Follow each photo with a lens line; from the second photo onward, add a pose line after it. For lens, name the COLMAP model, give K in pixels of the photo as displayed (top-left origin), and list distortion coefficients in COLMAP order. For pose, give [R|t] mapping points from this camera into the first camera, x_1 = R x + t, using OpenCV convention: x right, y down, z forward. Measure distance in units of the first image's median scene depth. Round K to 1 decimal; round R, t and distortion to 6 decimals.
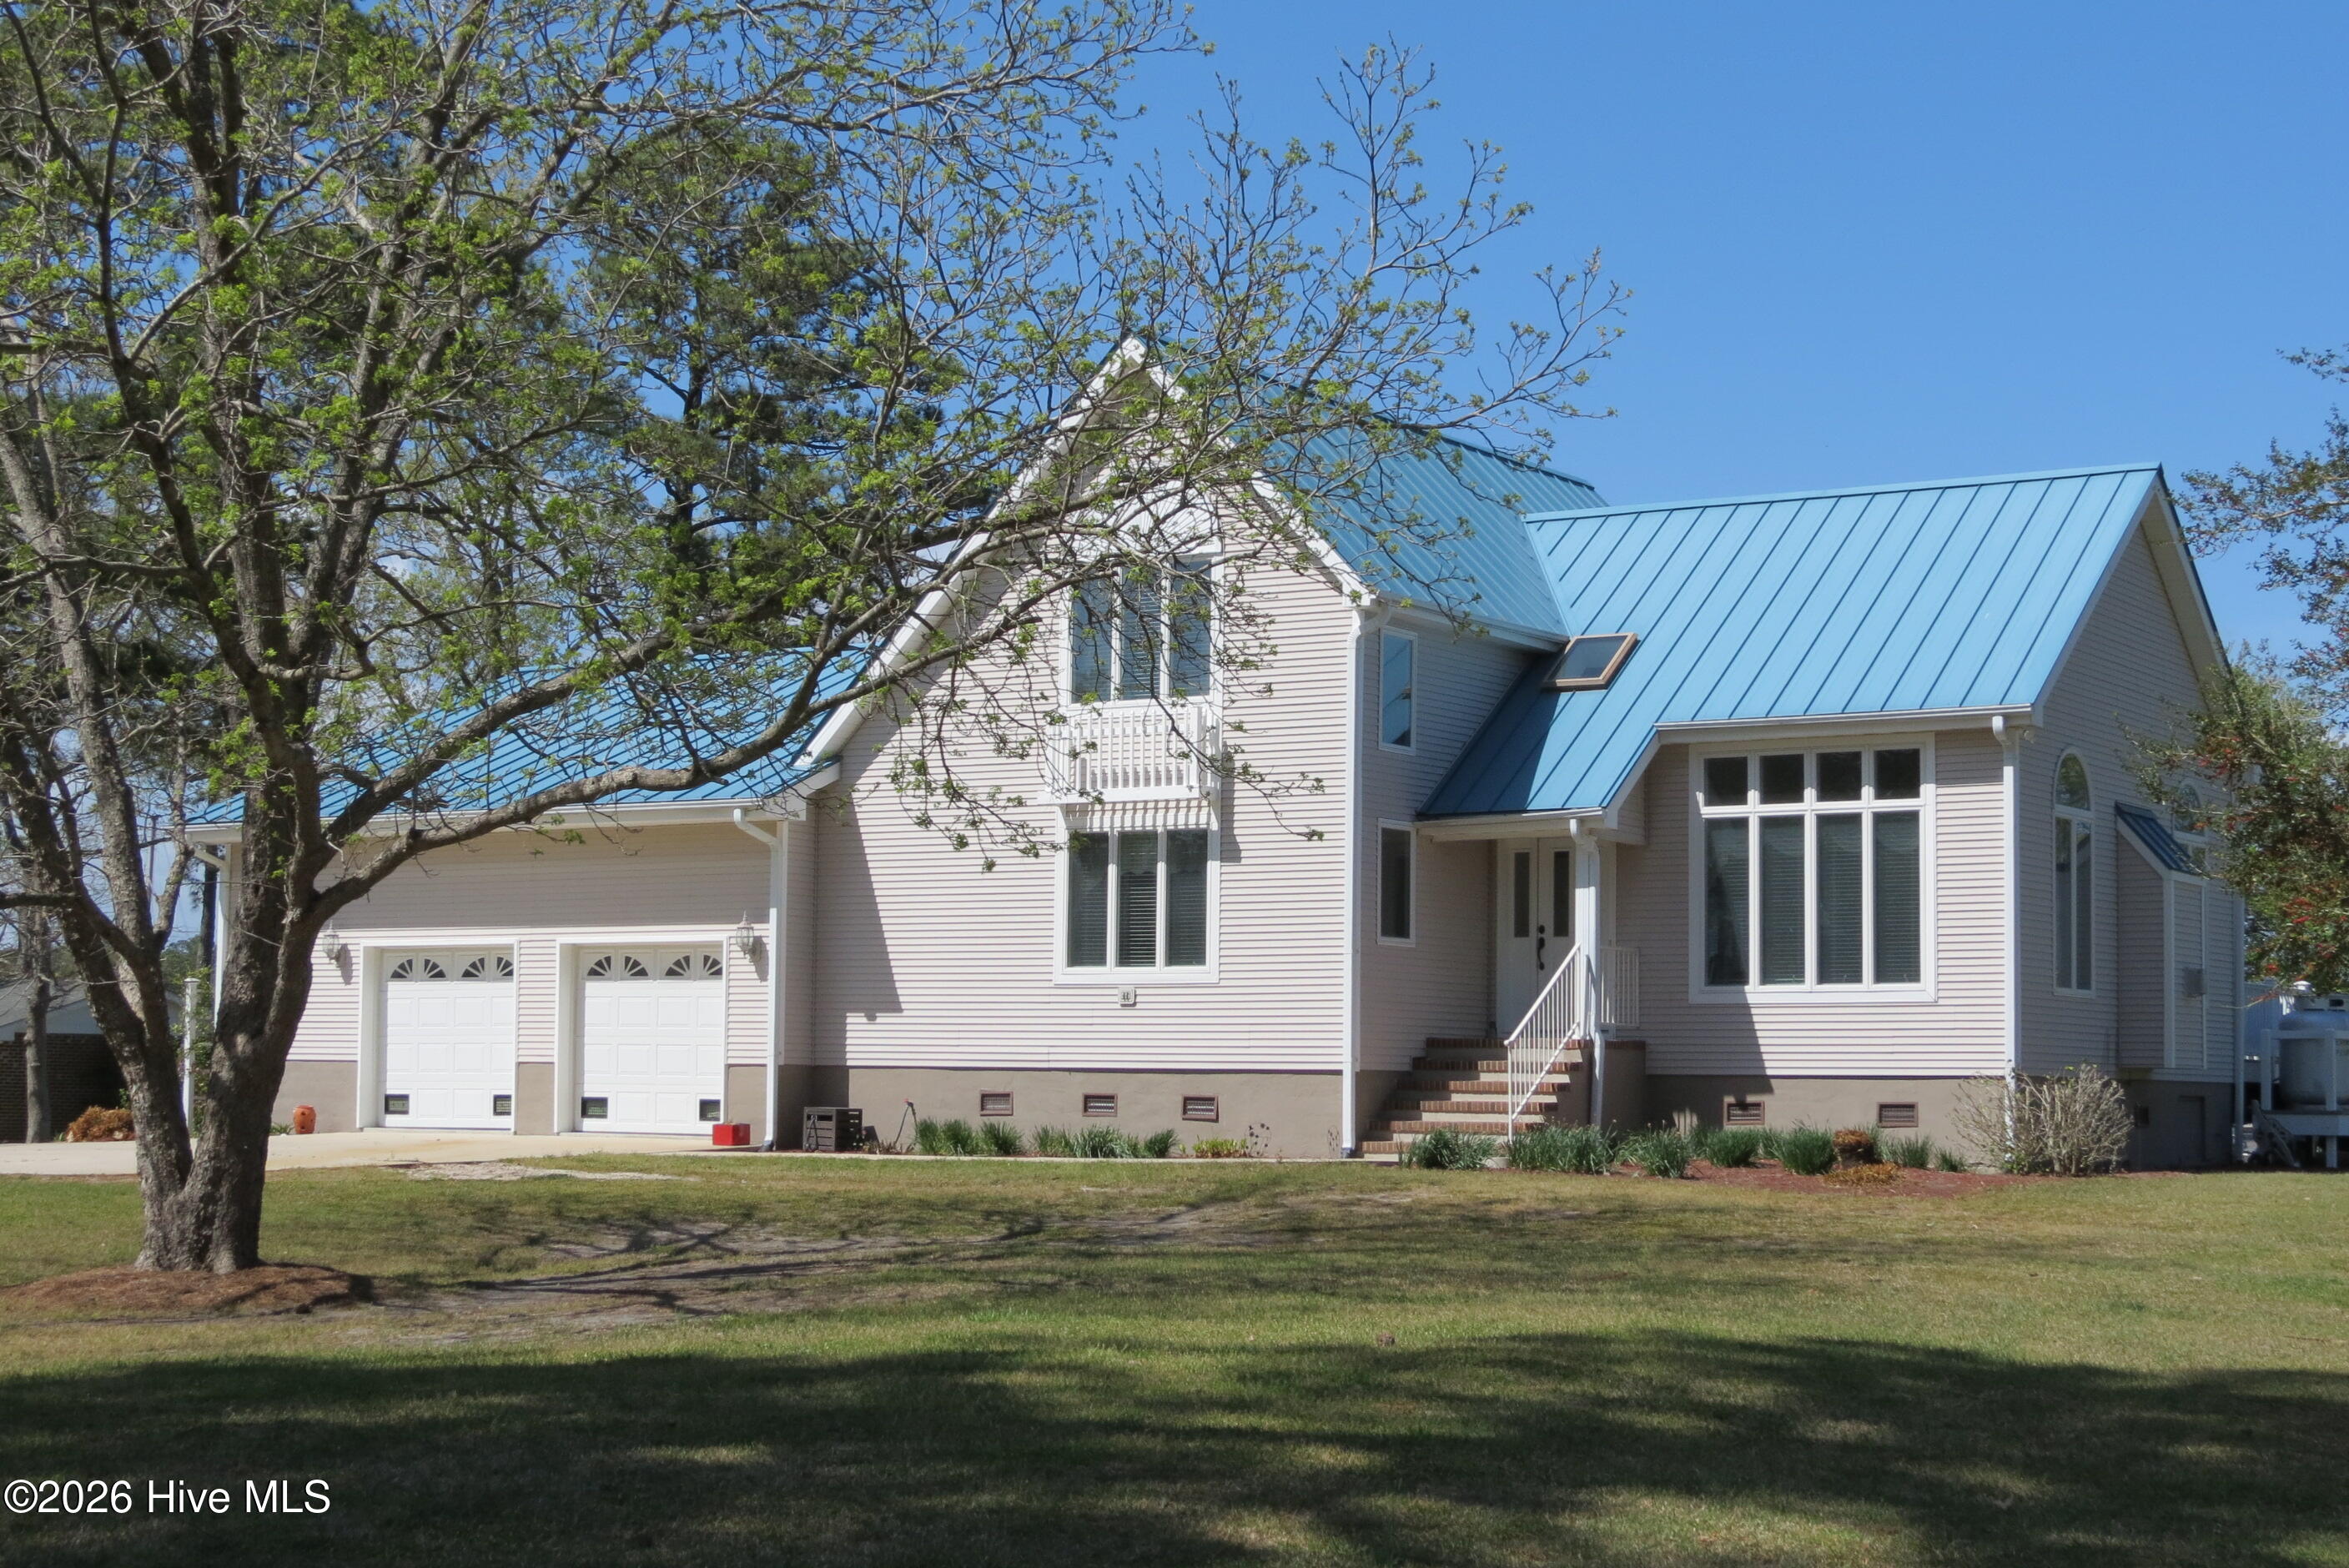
lens RADIAL K [[3695.1, 0, 1174.2], [0, 3695.1, 777.5], [0, 0, 1]] dist [-0.066198, 0.000000]
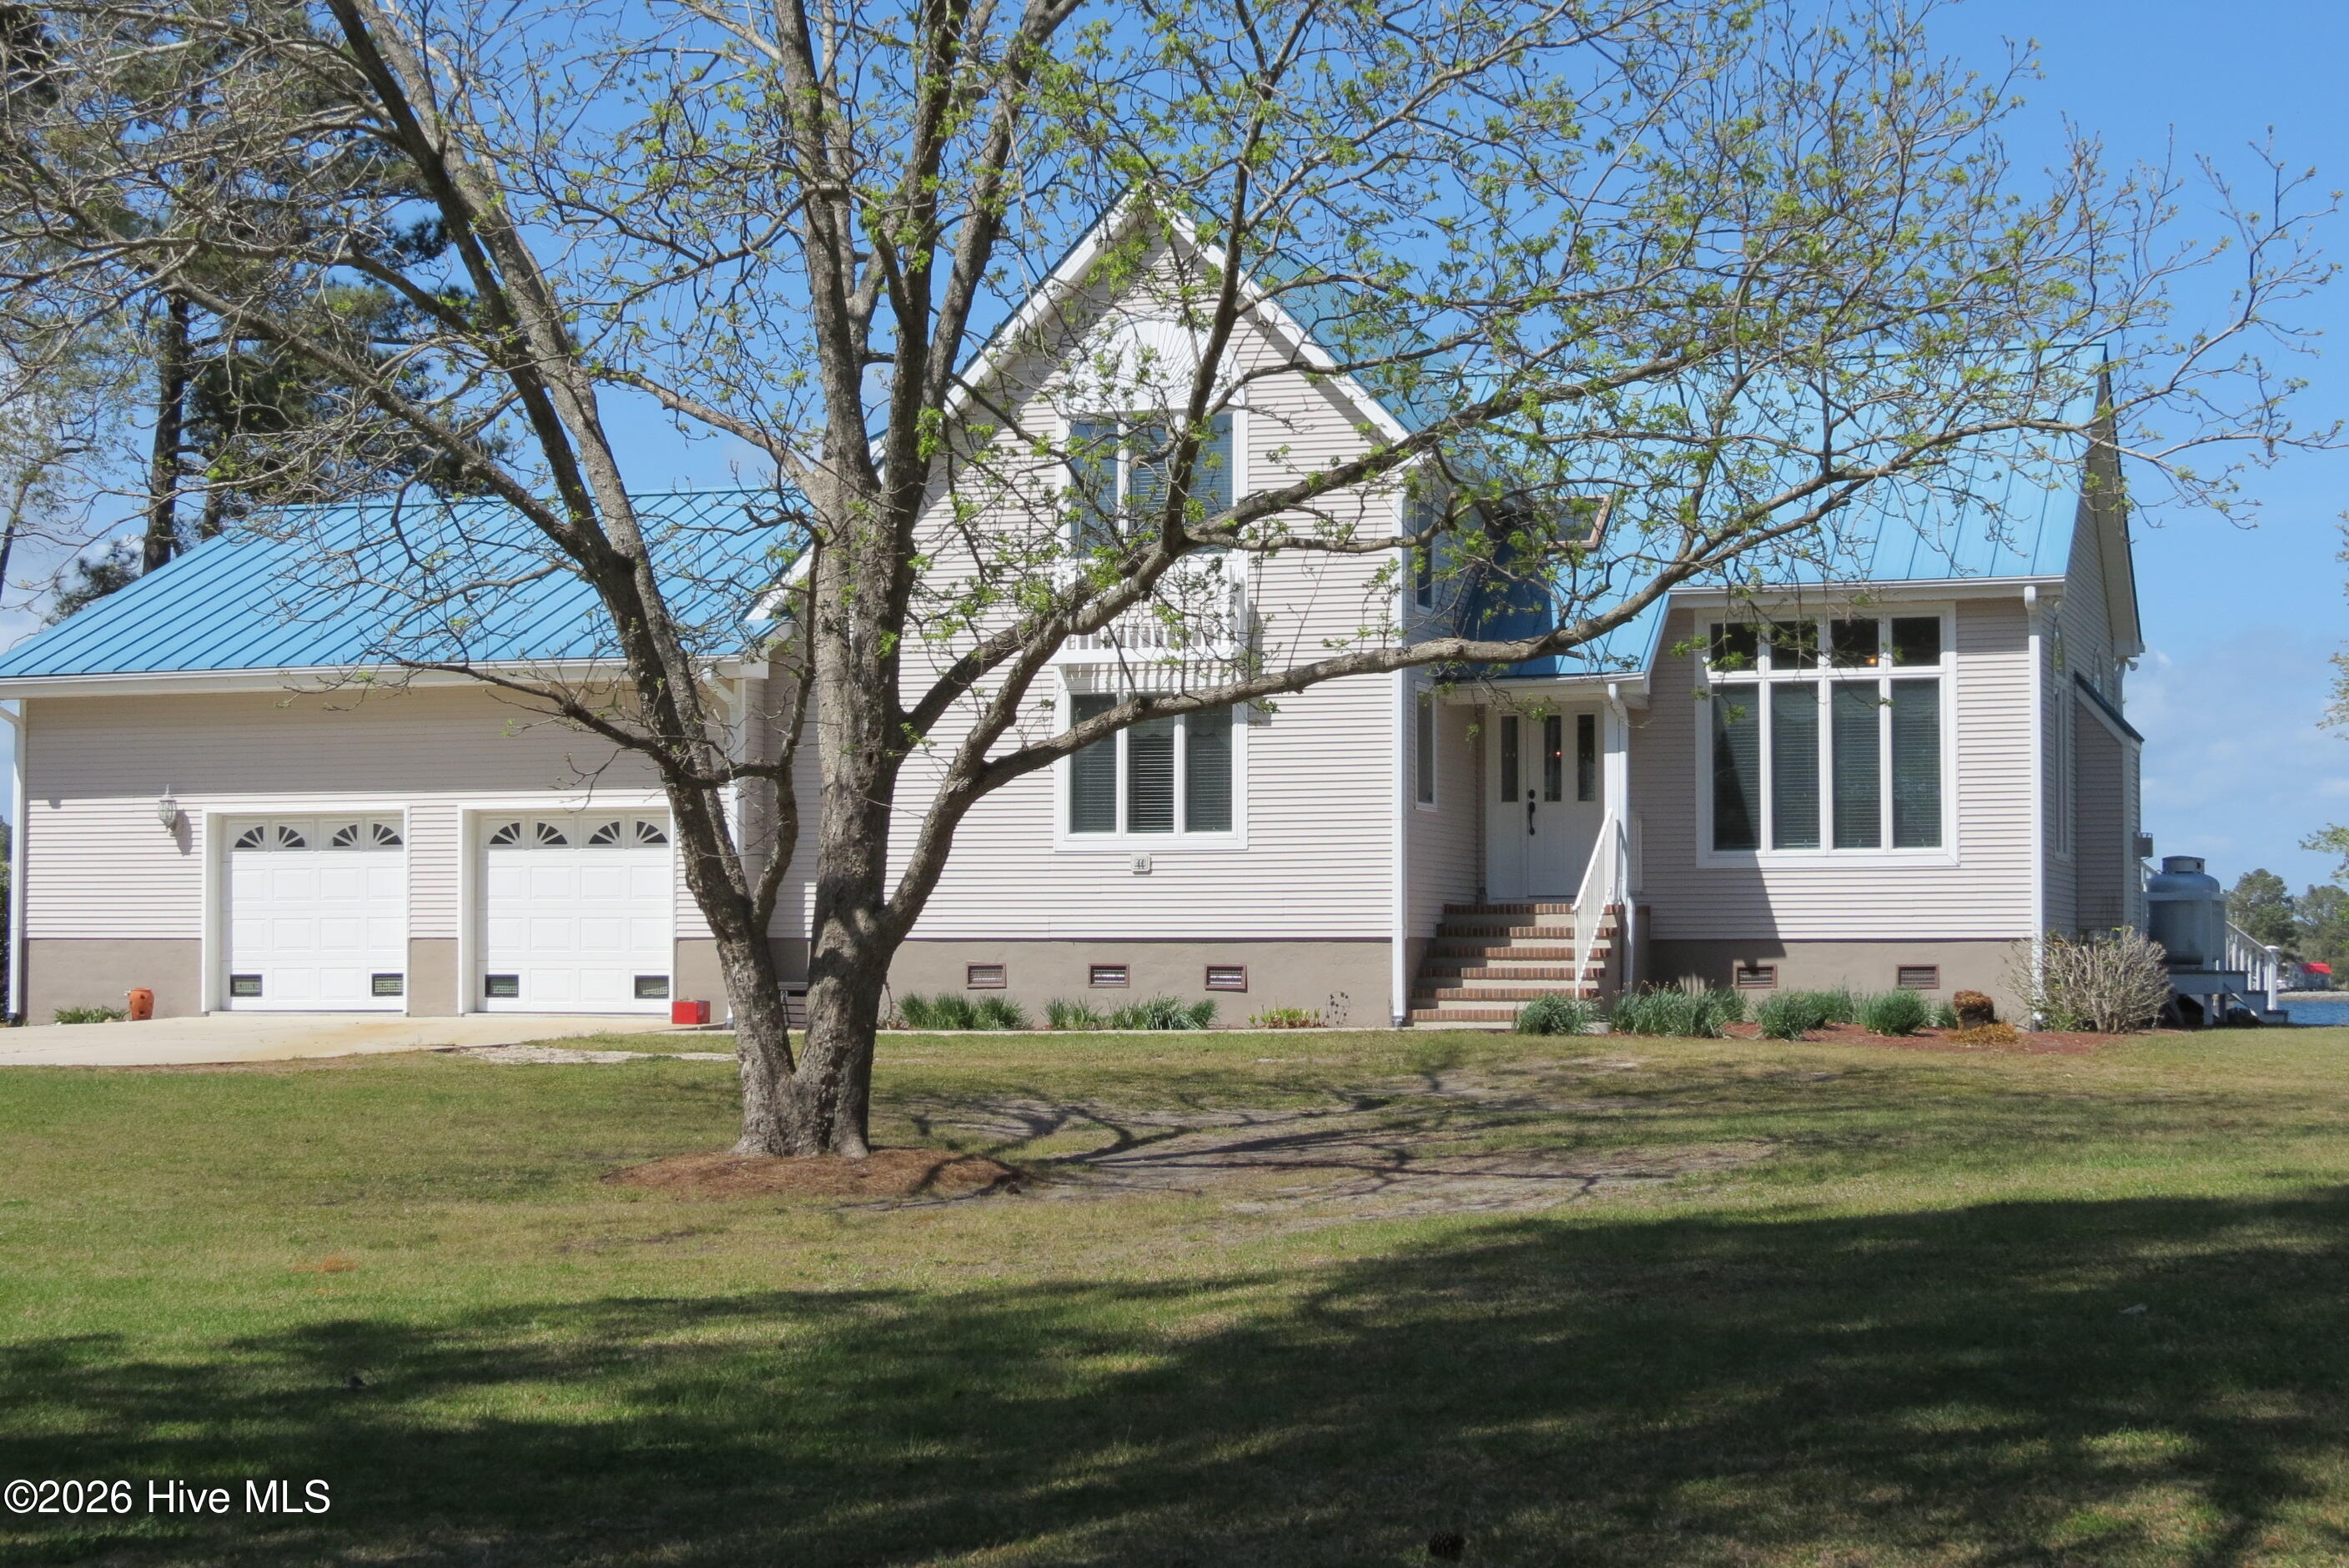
lens RADIAL K [[4052.0, 0, 1174.6], [0, 4052.0, 790.1], [0, 0, 1]] dist [-0.036706, 0.000000]
pose [[0.968403, -0.000114, 0.249392, -0.274900], [-0.010425, 0.999107, 0.040938, -0.003517], [-0.249174, -0.042244, 0.967537, -0.028263]]
